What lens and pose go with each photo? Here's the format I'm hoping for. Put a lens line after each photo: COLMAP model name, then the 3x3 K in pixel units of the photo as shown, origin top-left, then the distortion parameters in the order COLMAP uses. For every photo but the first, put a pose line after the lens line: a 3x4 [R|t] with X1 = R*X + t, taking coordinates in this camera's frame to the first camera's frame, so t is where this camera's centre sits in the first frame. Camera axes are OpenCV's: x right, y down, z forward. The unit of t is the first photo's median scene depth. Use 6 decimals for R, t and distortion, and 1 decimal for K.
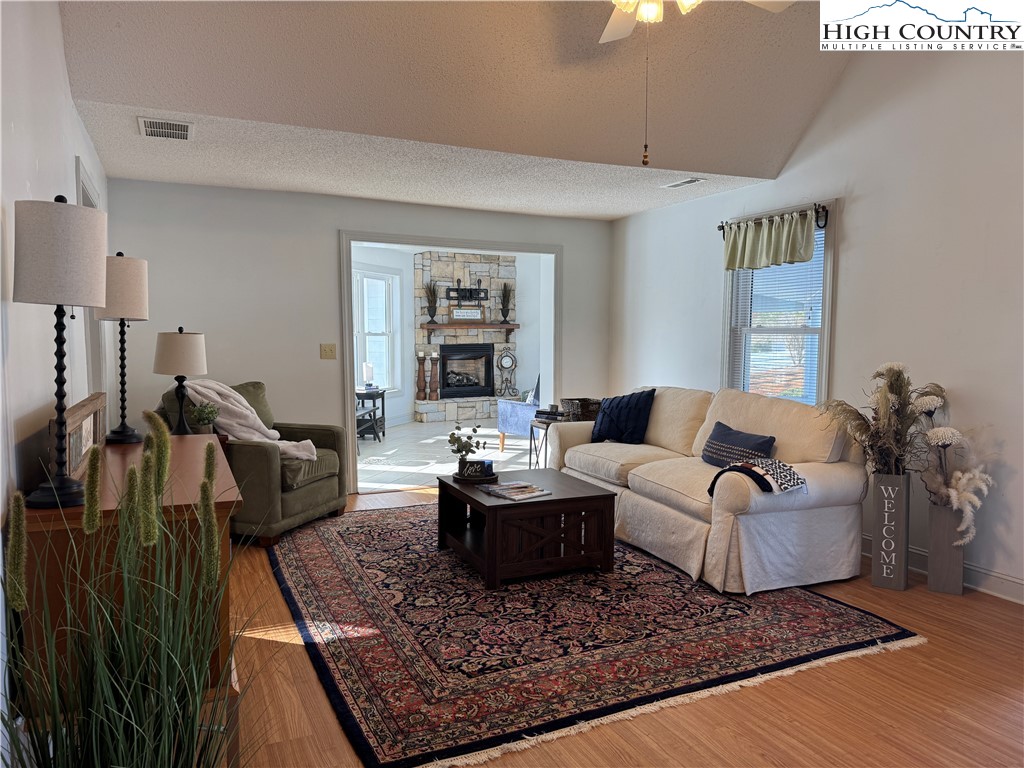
lens RADIAL K [[711.0, 0, 512.0], [0, 711.0, 384.0], [0, 0, 1]] dist [0.013694, 0.000299]
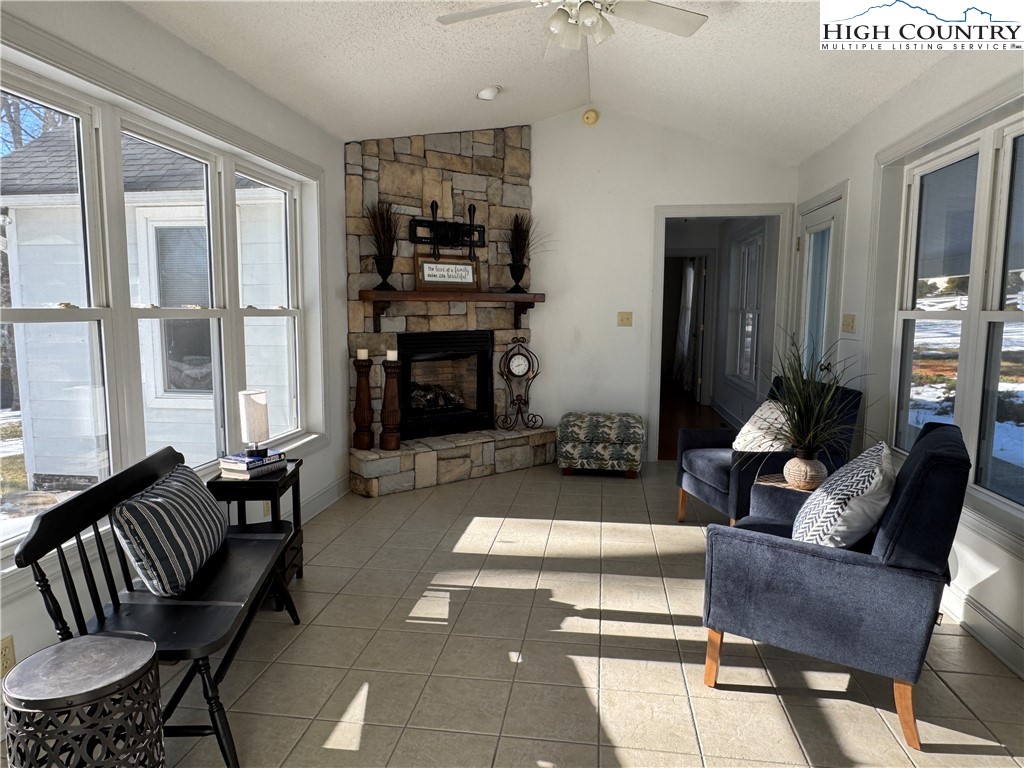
lens RADIAL K [[672.4, 0, 512.0], [0, 672.4, 384.0], [0, 0, 1]] dist [-0.004640, -0.000359]
pose [[0.982141, -0.016352, 0.187433, -0.110793], [0.009537, 0.999262, 0.037203, -0.036605], [-0.187903, -0.034751, 0.981573, 0.519147]]
